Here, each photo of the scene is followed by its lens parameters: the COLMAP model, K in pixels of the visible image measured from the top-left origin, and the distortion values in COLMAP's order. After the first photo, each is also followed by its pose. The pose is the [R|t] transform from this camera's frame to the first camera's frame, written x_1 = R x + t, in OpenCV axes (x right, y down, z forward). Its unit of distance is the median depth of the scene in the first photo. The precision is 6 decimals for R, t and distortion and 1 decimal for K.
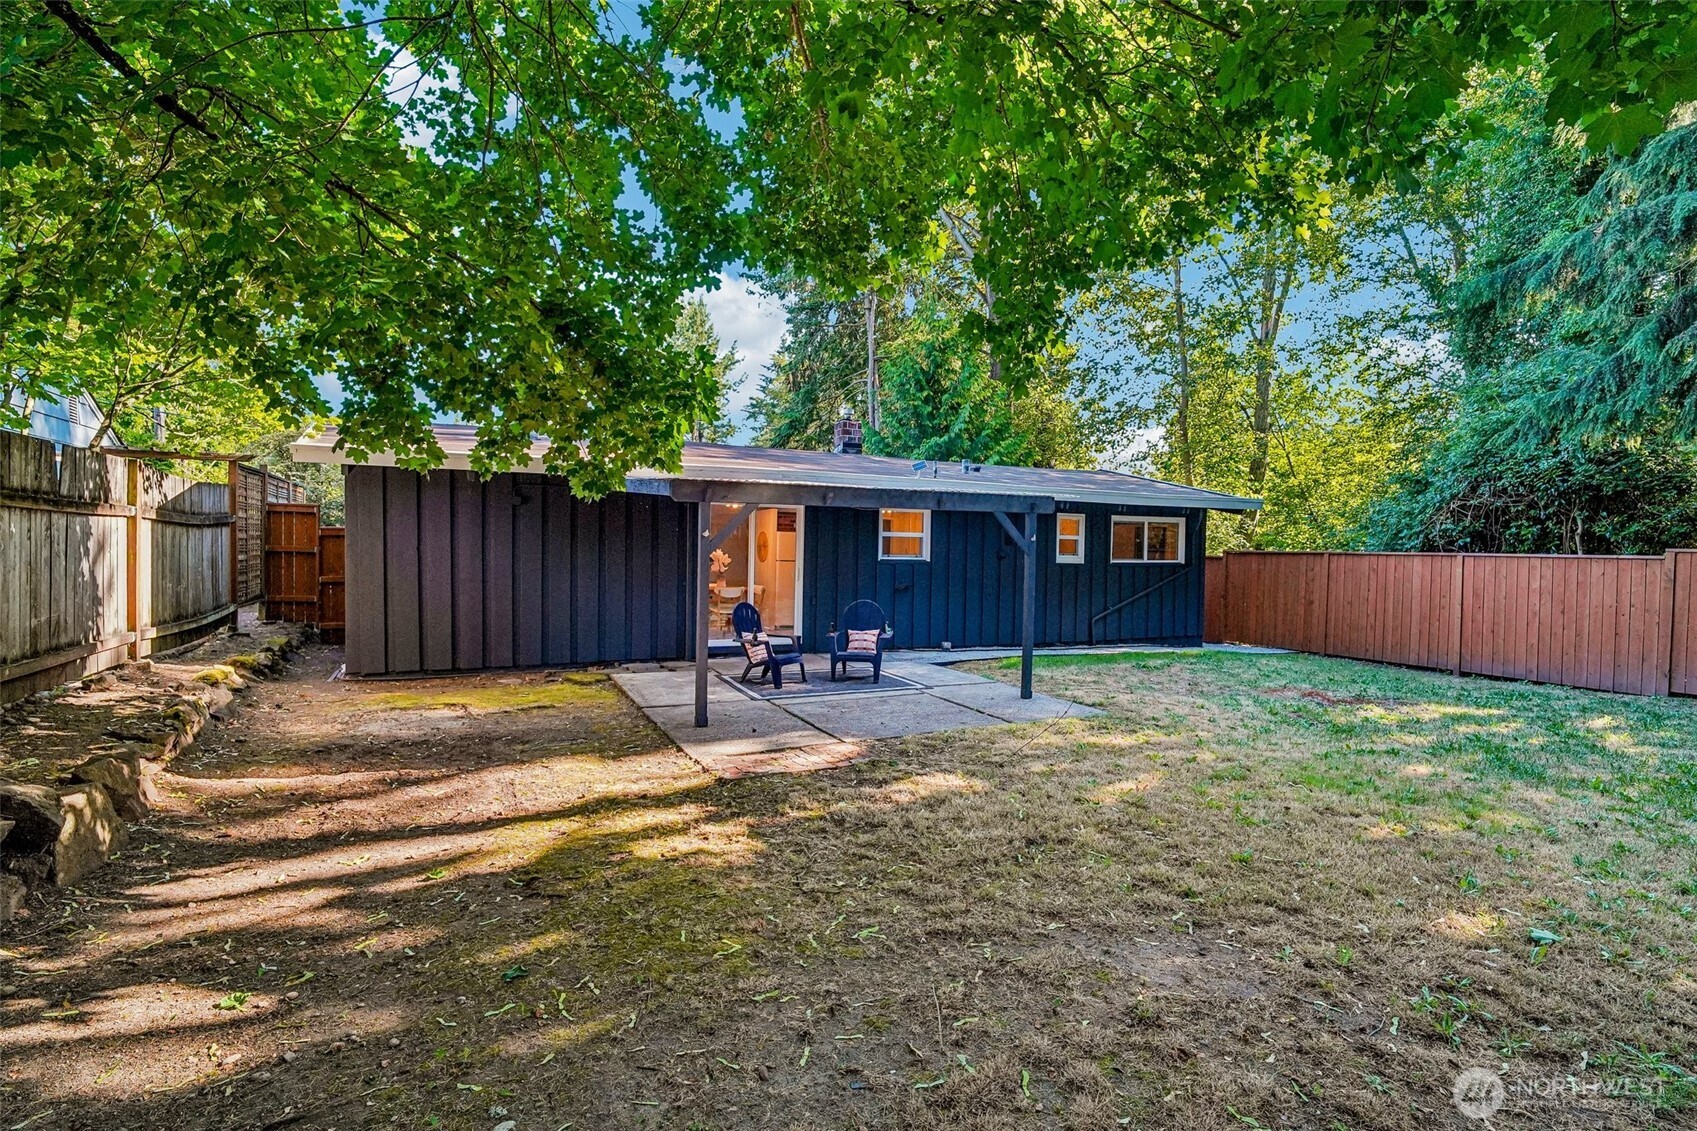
lens RADIAL K [[819.6, 0, 848.0], [0, 819.6, 565.4], [0, 0, 1]] dist [-0.012656, 0.002722]
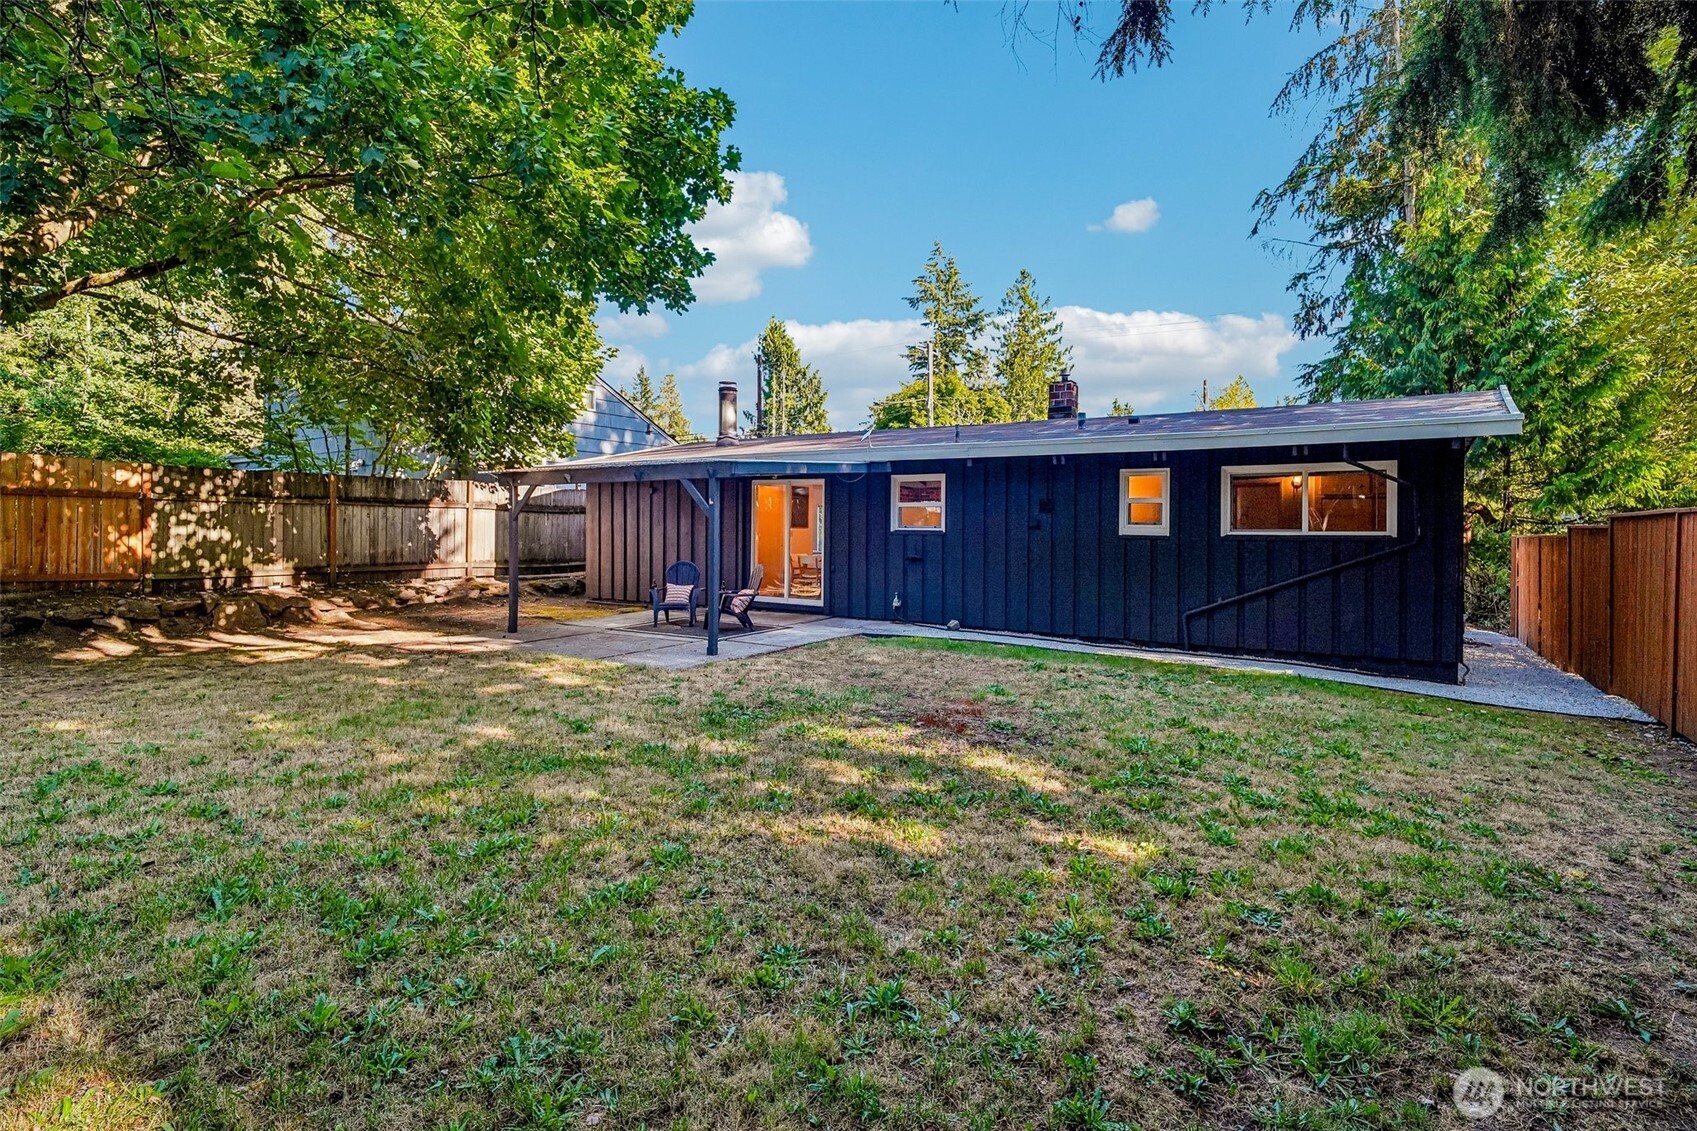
lens RADIAL K [[819.6, 0, 848.7], [0, 819.6, 553.4], [0, 0, 1]] dist [-0.012656, 0.002722]
pose [[0.531405, 0.015557, -0.846975, 0.834841], [-0.017453, 0.999820, 0.007414, 0.014524], [0.846938, 0.010842, 0.531581, 0.414981]]
